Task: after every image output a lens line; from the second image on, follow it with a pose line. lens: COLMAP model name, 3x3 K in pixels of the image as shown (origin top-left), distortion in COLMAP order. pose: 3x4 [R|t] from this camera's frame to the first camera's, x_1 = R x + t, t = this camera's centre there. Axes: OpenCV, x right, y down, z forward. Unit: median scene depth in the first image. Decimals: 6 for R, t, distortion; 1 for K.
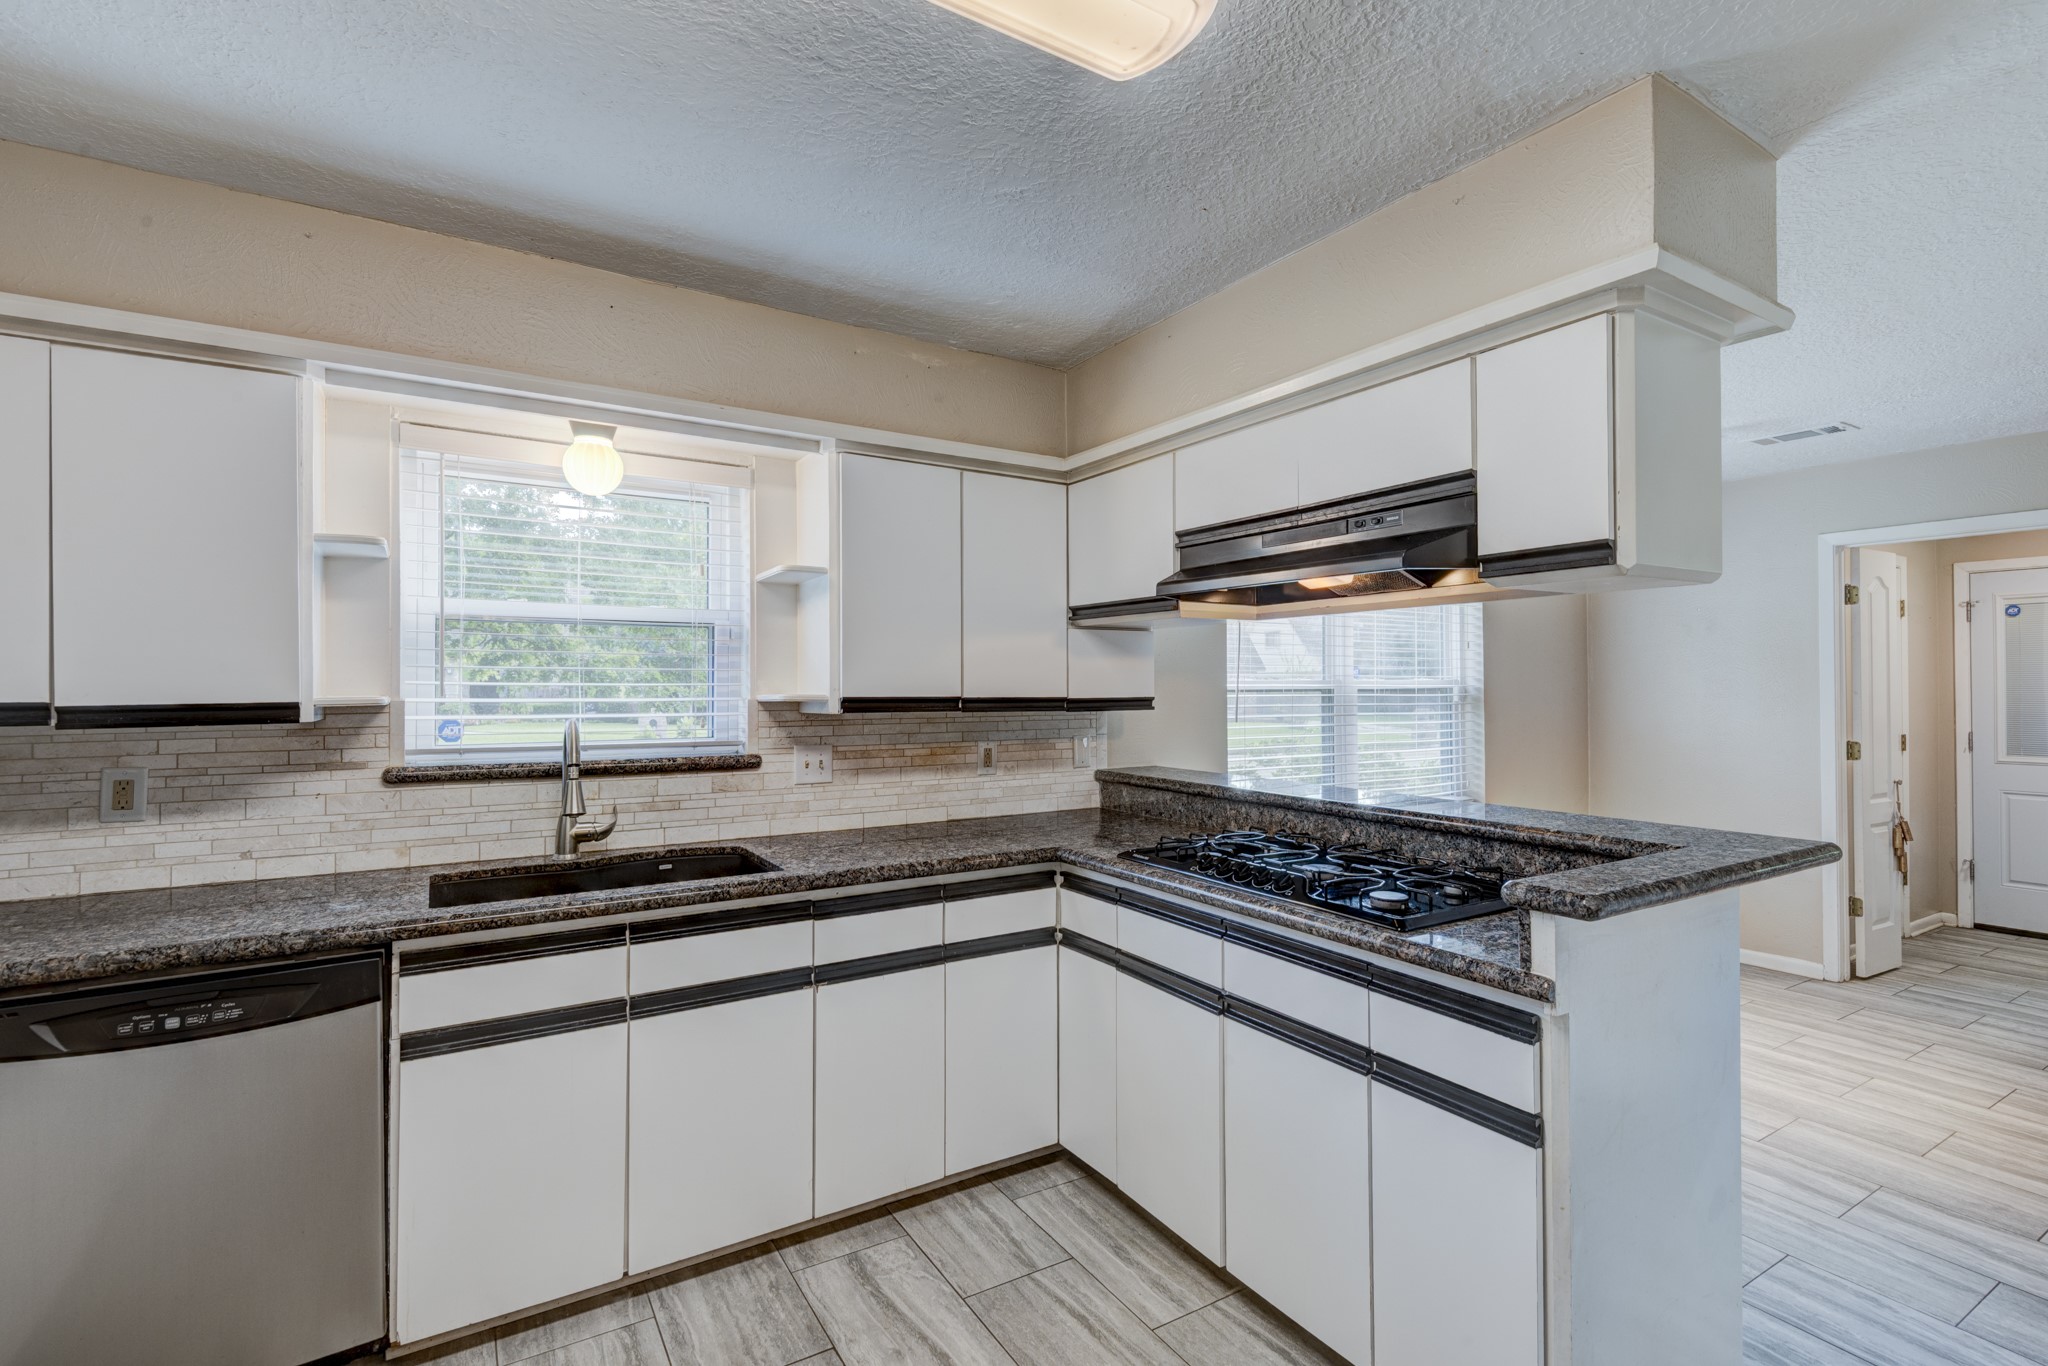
lens RADIAL K [[930.7, 0, 1024.0], [0, 930.7, 683.0], [0, 0, 1]] dist [0.029344, -0.017879]
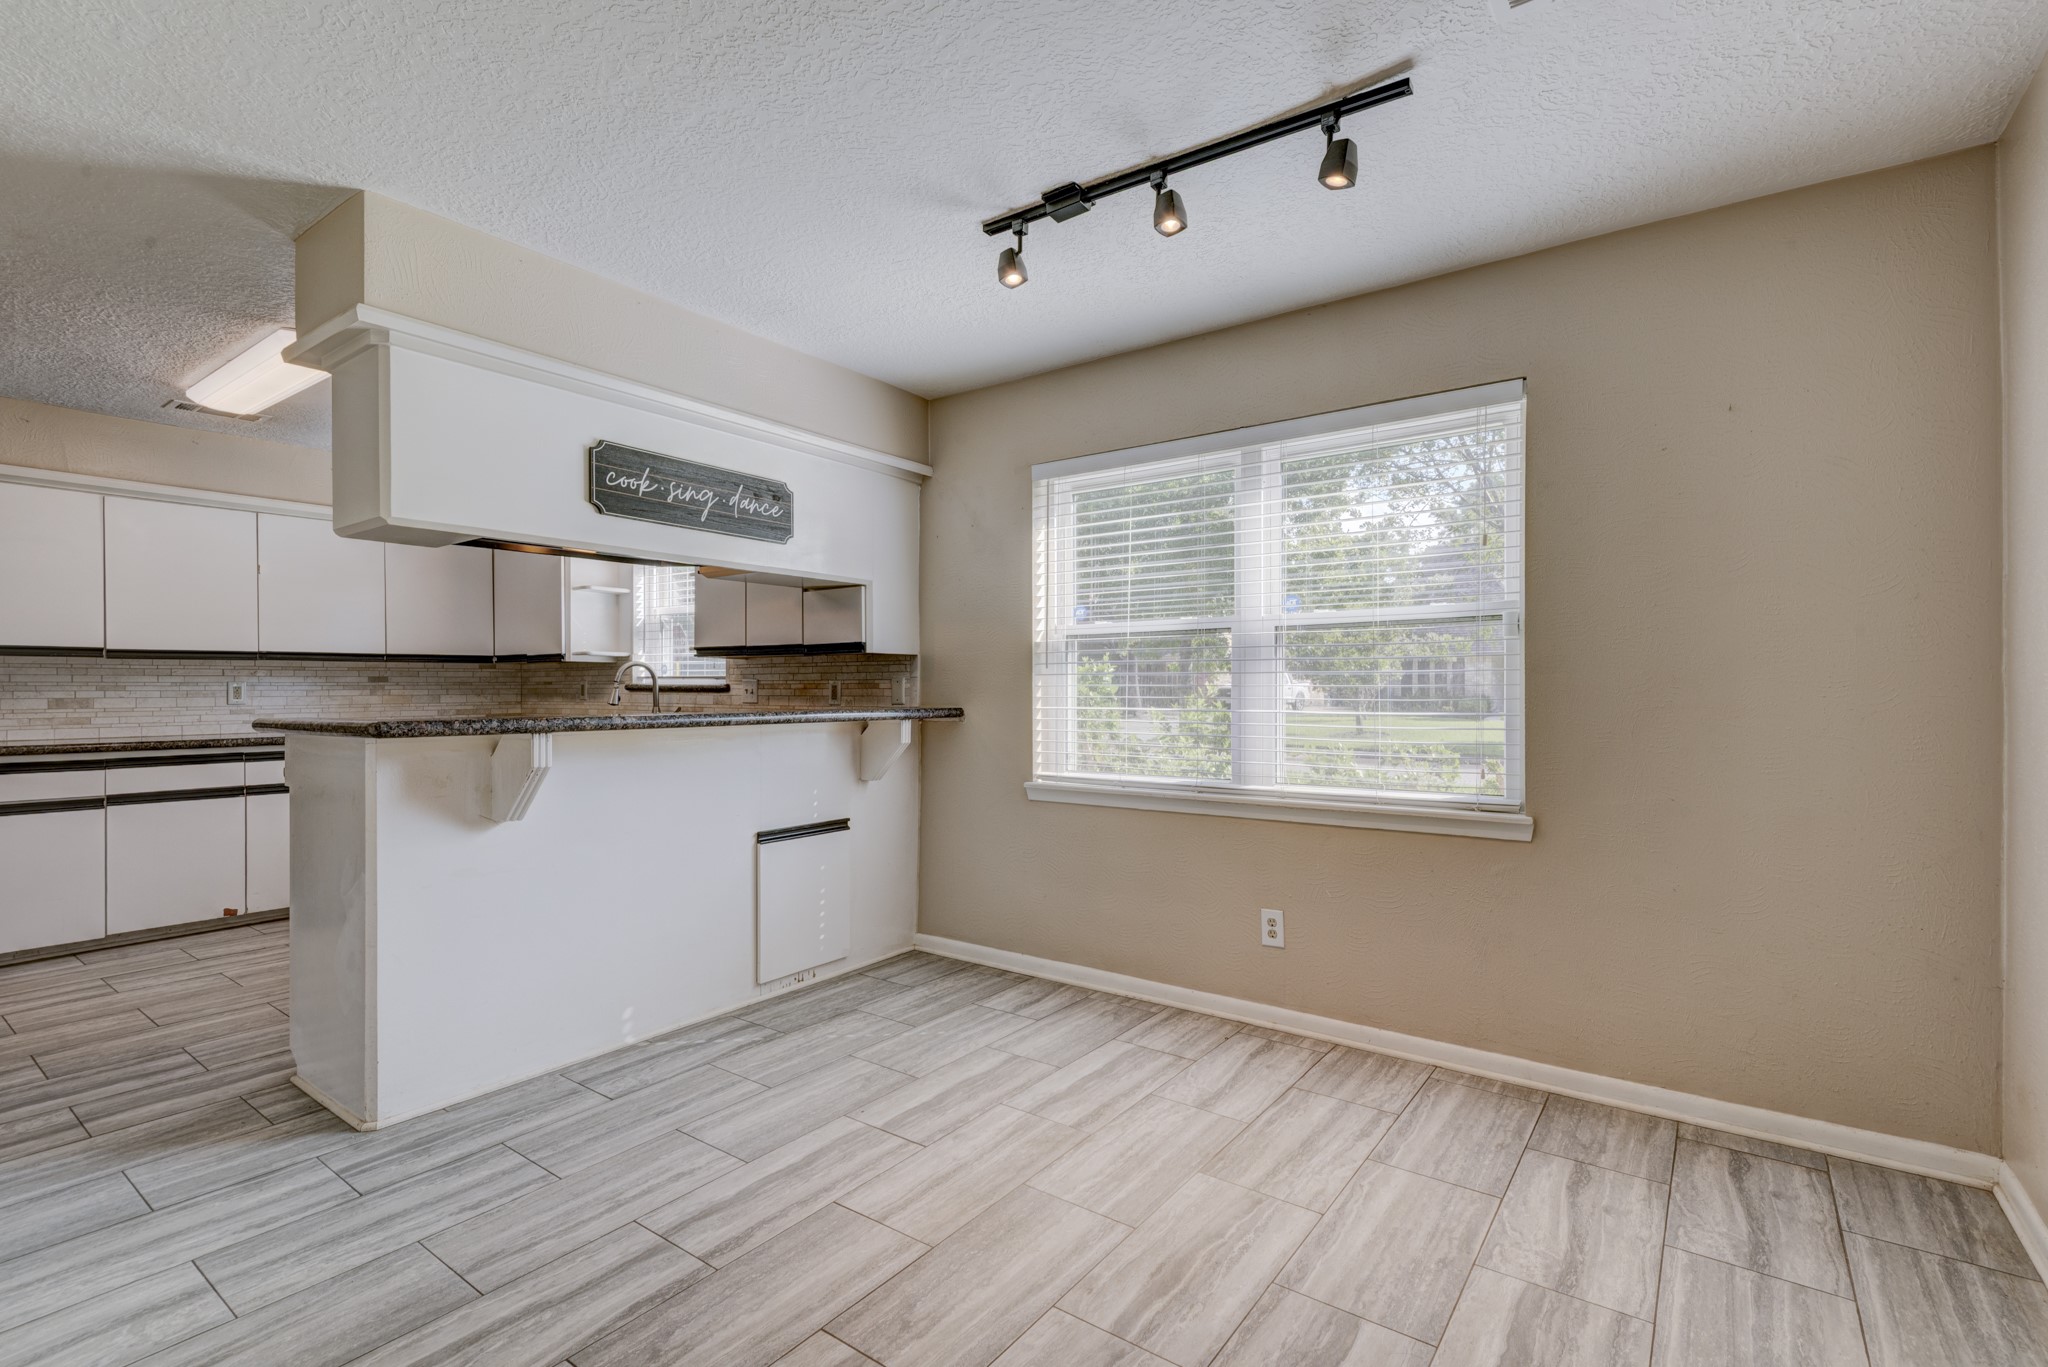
lens RADIAL K [[930.7, 0, 1024.0], [0, 930.7, 683.5], [0, 0, 1]] dist [0.029344, -0.017879]
pose [[0.390282, 0.001420, -0.920694, 1.431250], [0.011566, 0.999912, 0.006444, 0.068381], [0.920623, -0.013164, 0.390231, 0.803123]]
